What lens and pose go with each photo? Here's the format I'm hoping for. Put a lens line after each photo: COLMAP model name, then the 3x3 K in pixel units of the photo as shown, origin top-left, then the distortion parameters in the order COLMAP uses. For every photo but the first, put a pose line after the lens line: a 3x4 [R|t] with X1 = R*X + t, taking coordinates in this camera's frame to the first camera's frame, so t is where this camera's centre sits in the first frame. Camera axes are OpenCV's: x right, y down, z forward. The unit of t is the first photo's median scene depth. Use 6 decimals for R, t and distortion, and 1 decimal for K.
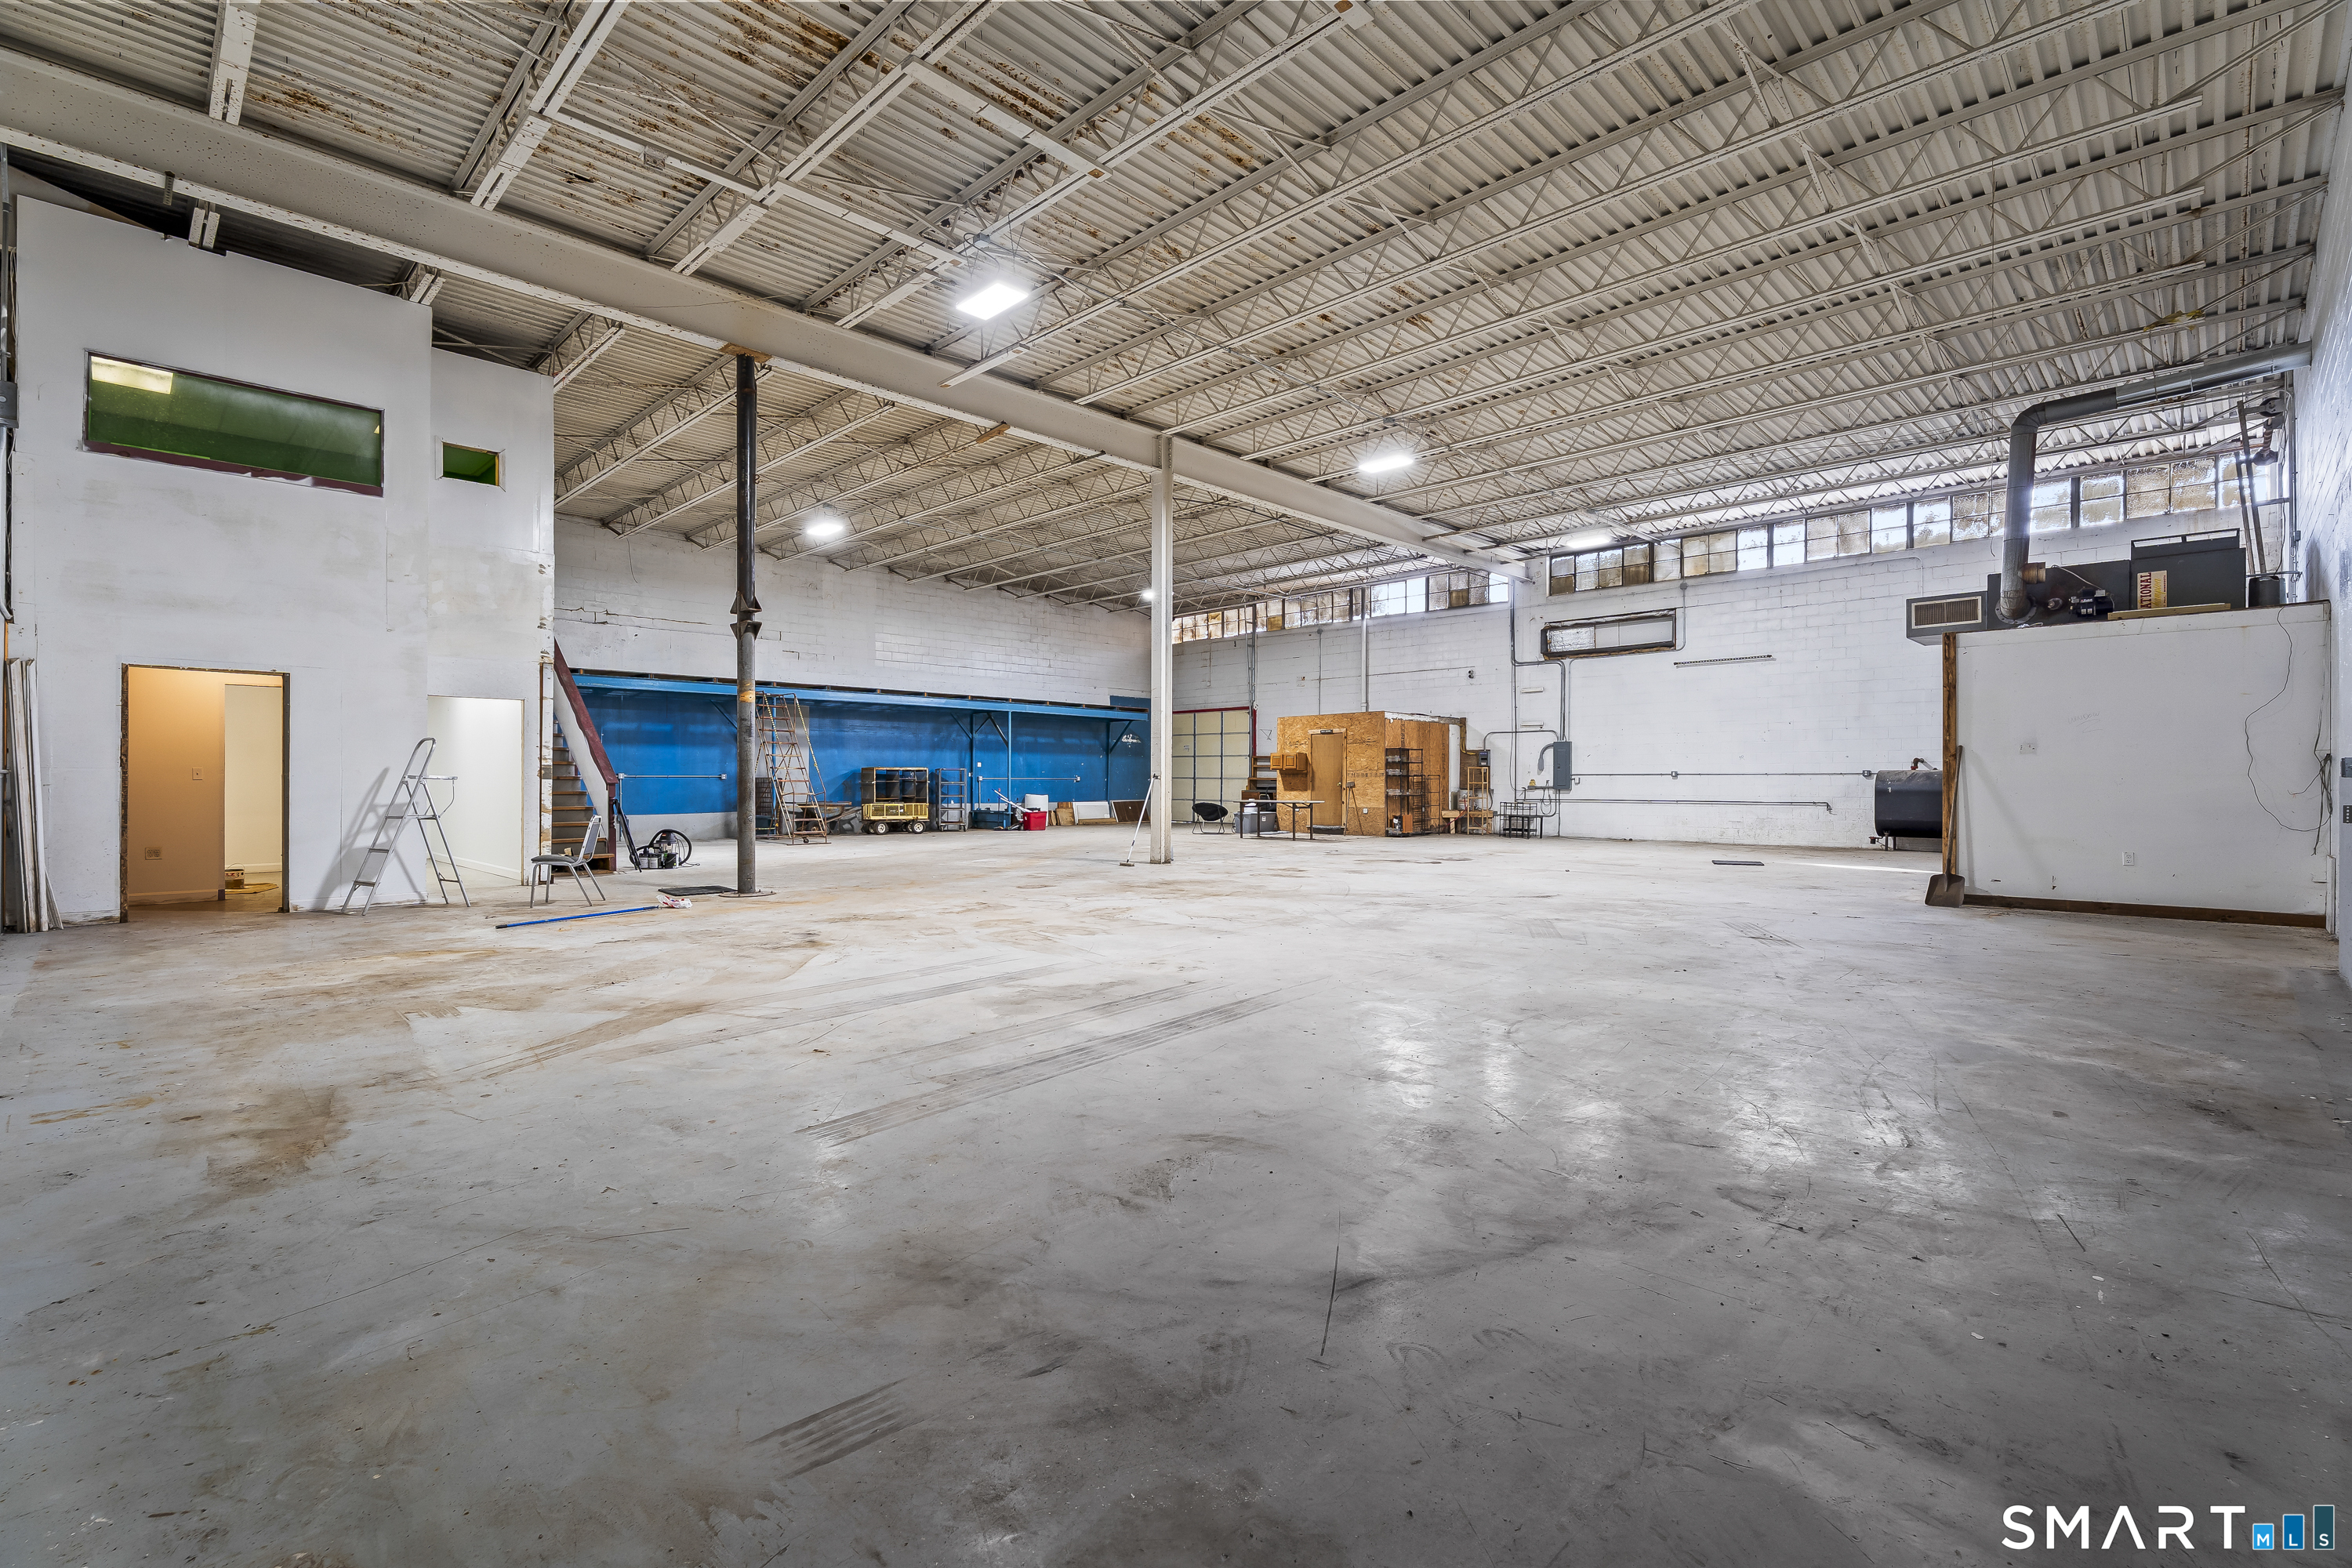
lens RADIAL K [[1067.0, 0, 1182.2], [0, 1067.0, 784.4], [0, 0, 1]] dist [0.001277, 0.000375]
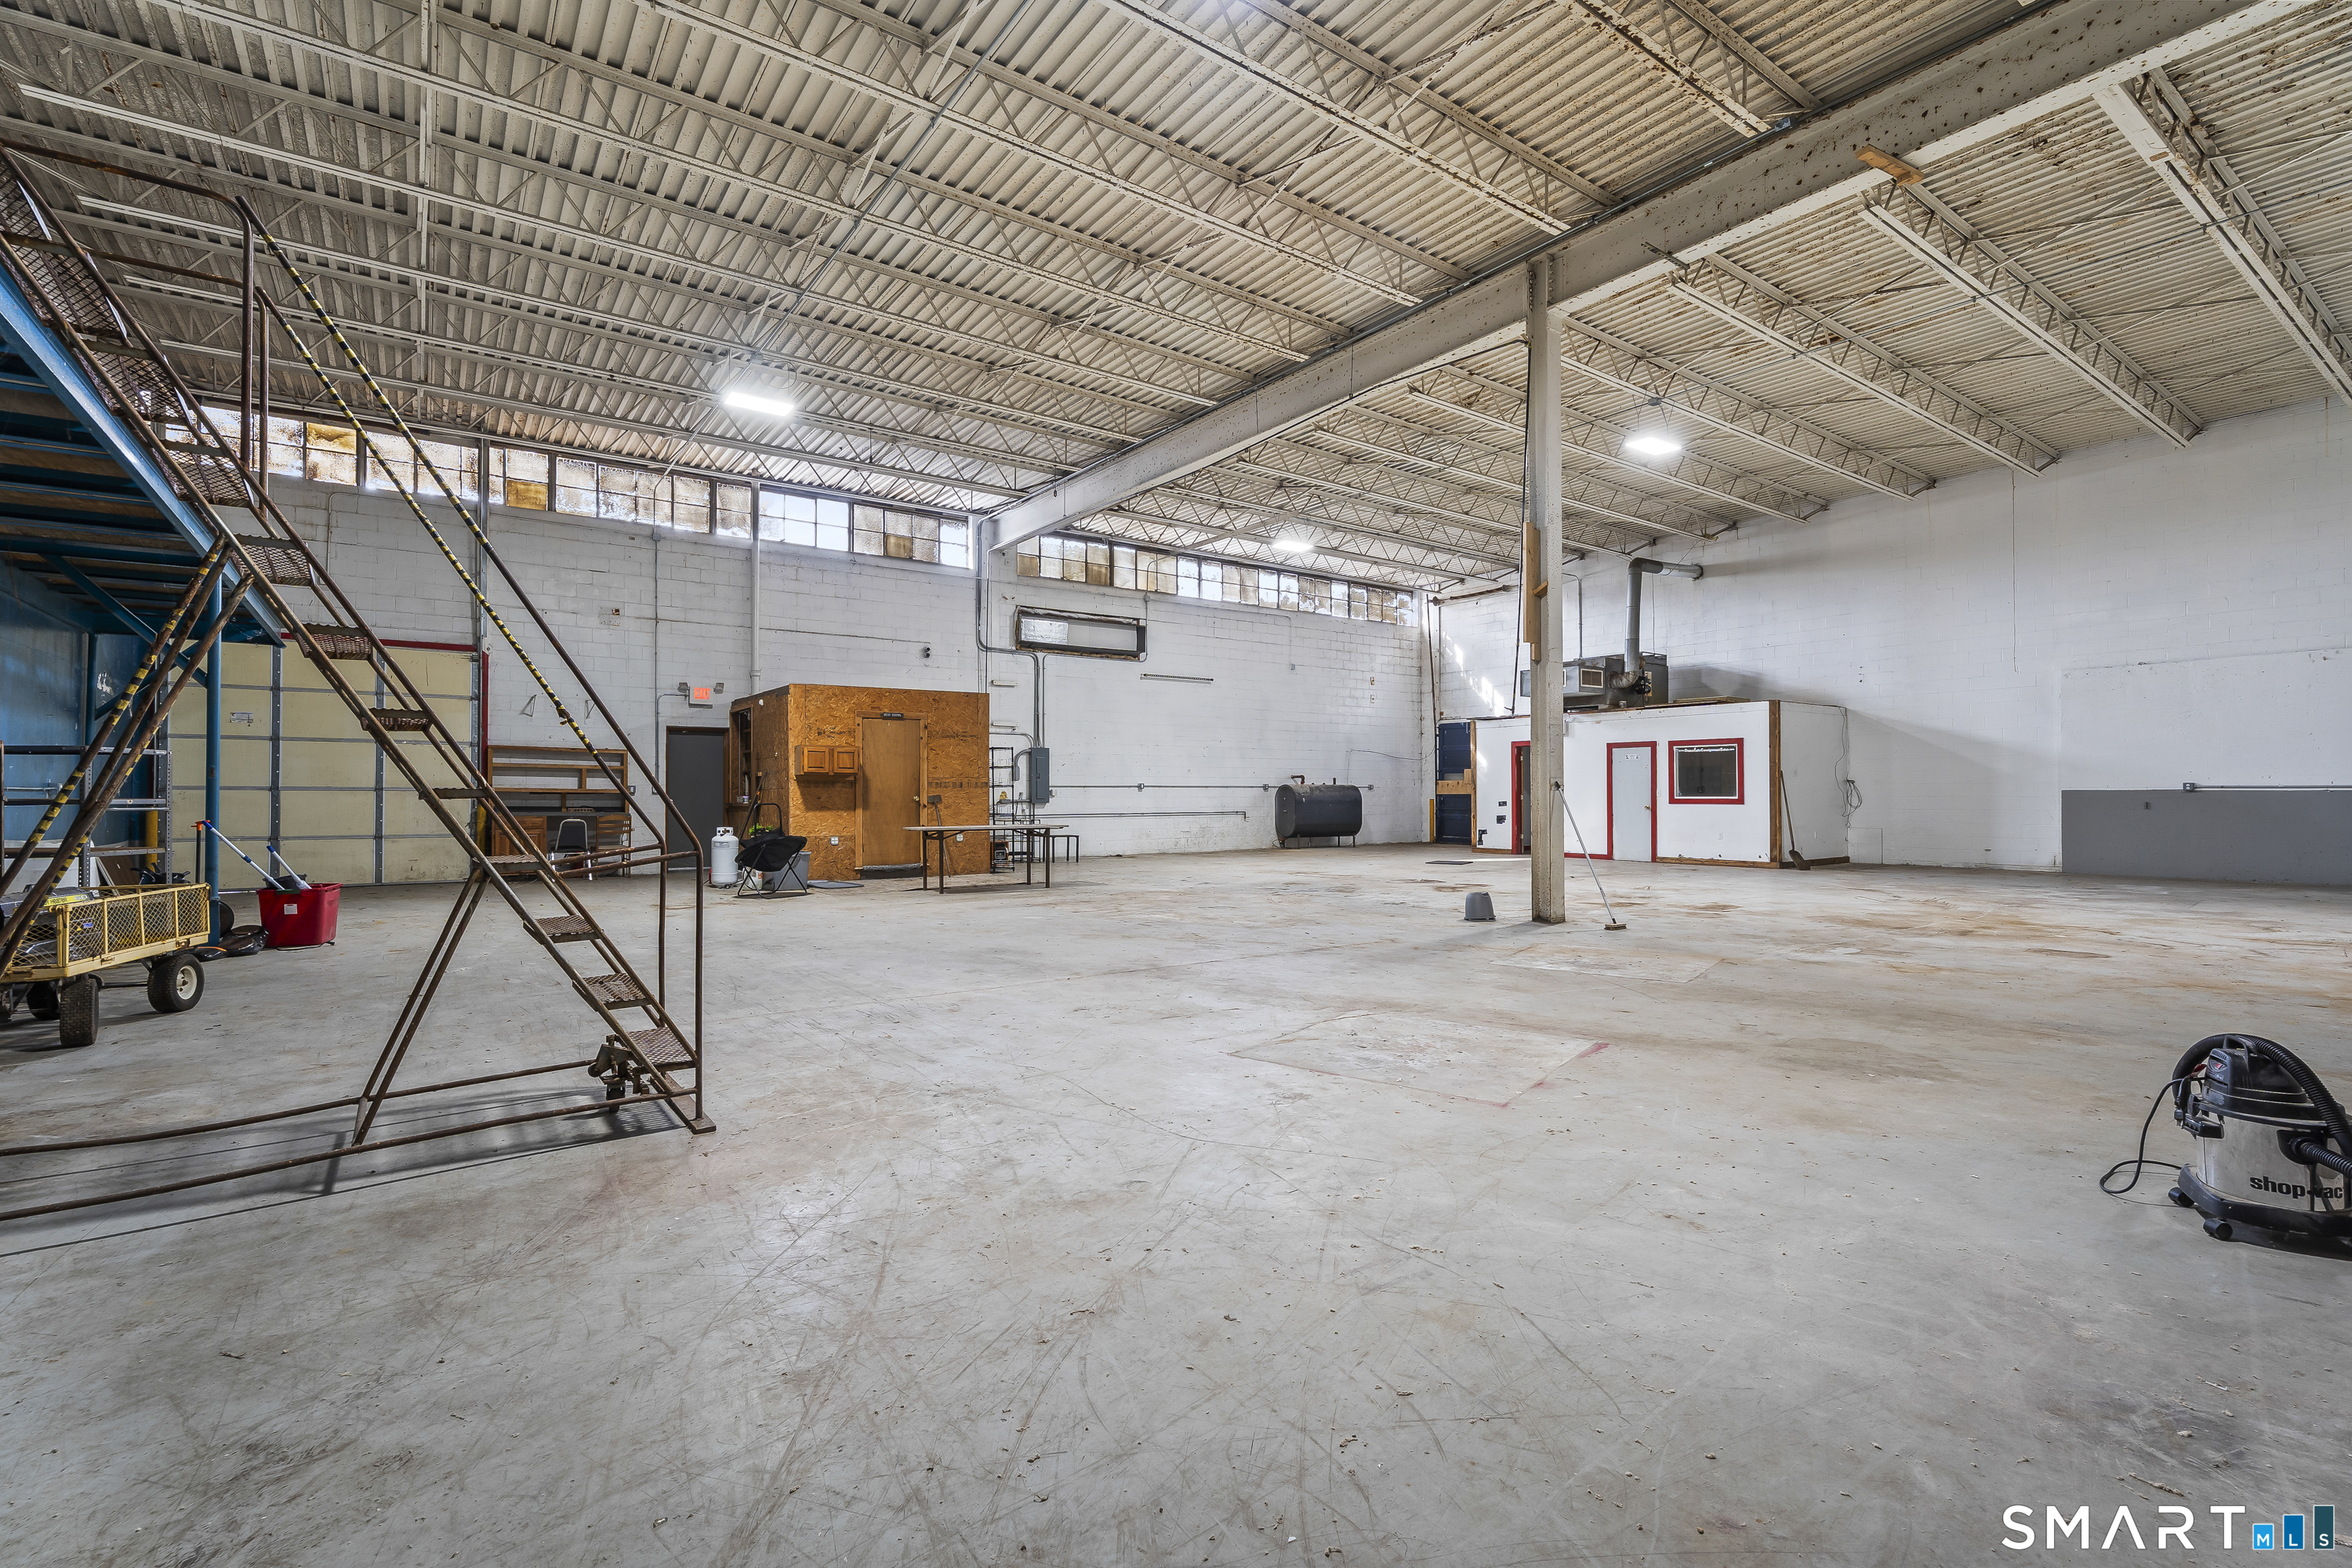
lens RADIAL K [[1067.0, 0, 1181.1], [0, 1067.0, 784.3], [0, 0, 1]] dist [0.001277, 0.000375]
pose [[0.167784, 0.004181, 0.985815, -0.475903], [0.000945, 0.999990, -0.004402, -0.006273], [-0.985823, 0.001670, 0.167778, 0.740998]]
